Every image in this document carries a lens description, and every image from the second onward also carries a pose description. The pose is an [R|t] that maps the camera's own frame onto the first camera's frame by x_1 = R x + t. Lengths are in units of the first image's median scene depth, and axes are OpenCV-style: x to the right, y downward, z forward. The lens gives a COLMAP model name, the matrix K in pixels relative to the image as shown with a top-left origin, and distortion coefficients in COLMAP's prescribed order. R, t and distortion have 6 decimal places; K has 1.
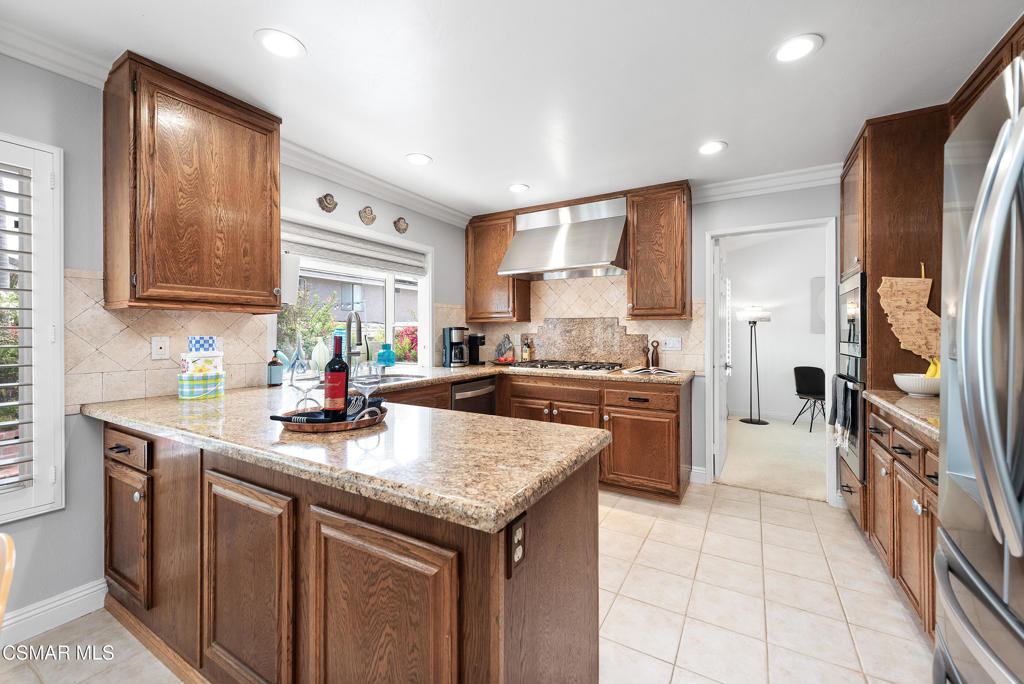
lens RADIAL K [[413.9, 0, 510.9], [0, 413.9, 329.9], [0, 0, 1]] dist [0.000996, -0.000031]
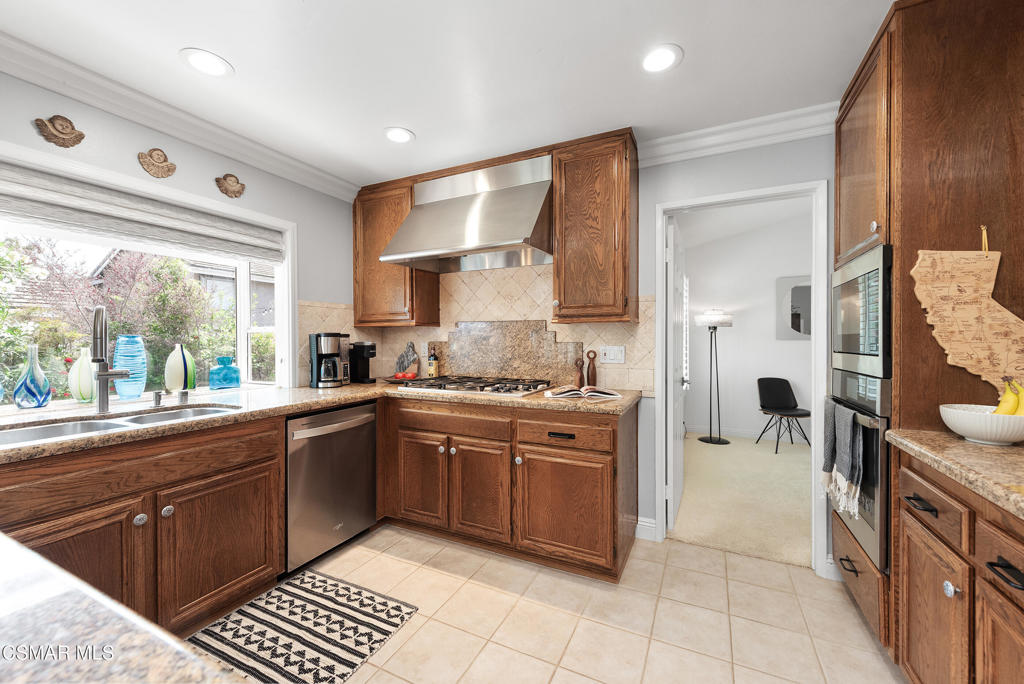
lens RADIAL K [[405.5, 0, 516.2], [0, 405.5, 341.8], [0, 0, 1]] dist [0.003377, 0.000054]
pose [[0.996450, -0.003219, 0.084127, 0.157221], [0.002283, 0.999935, 0.011215, 0.001773], [-0.084158, -0.010983, 0.996392, 0.290373]]
